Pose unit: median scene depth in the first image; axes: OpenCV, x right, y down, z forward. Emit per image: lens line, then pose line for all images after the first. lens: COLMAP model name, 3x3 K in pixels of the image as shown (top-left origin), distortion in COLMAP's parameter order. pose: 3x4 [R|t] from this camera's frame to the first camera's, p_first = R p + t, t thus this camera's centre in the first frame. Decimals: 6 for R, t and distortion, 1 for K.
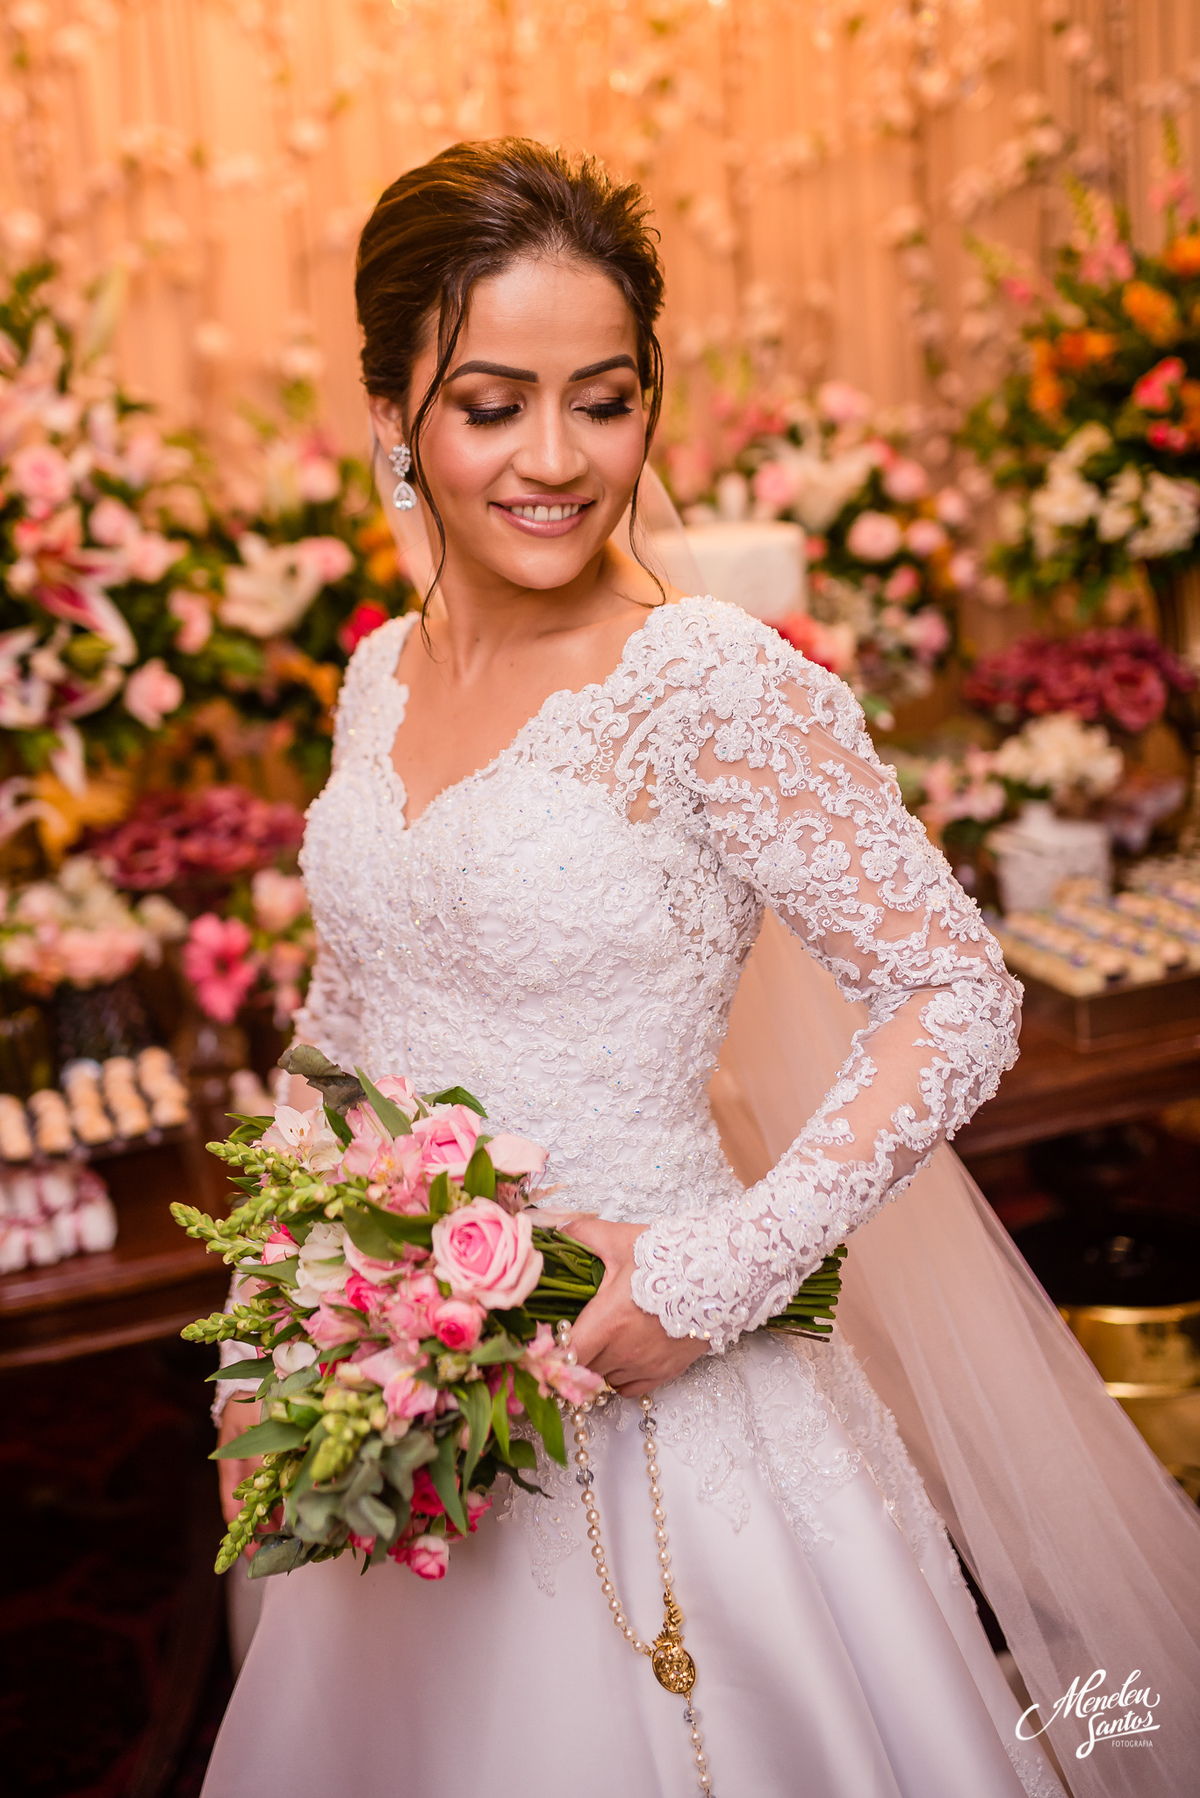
lens RADIAL K [[1928.6, 0, 496.5], [0, 1928.6, 782.2], [0, 0, 1]] dist [-0.003046, 0.000000]
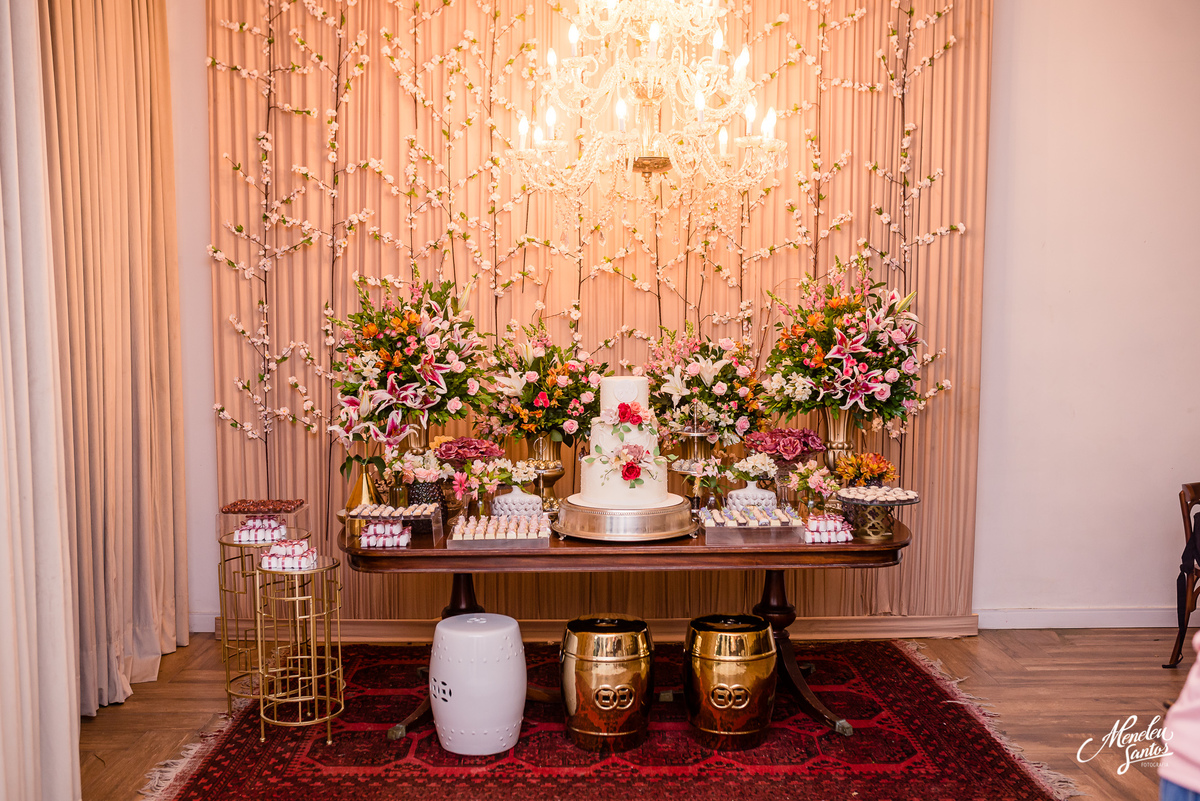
lens RADIAL K [[1163.9, 0, 599.4], [0, 1163.9, 407.2], [0, 0, 1]] dist [-0.027602, 0.000000]
pose [[0.951588, 0.099882, -0.290696, 0.568654], [-0.135163, 0.985362, -0.103885, 0.117542], [0.276065, 0.138147, 0.951159, -0.778733]]
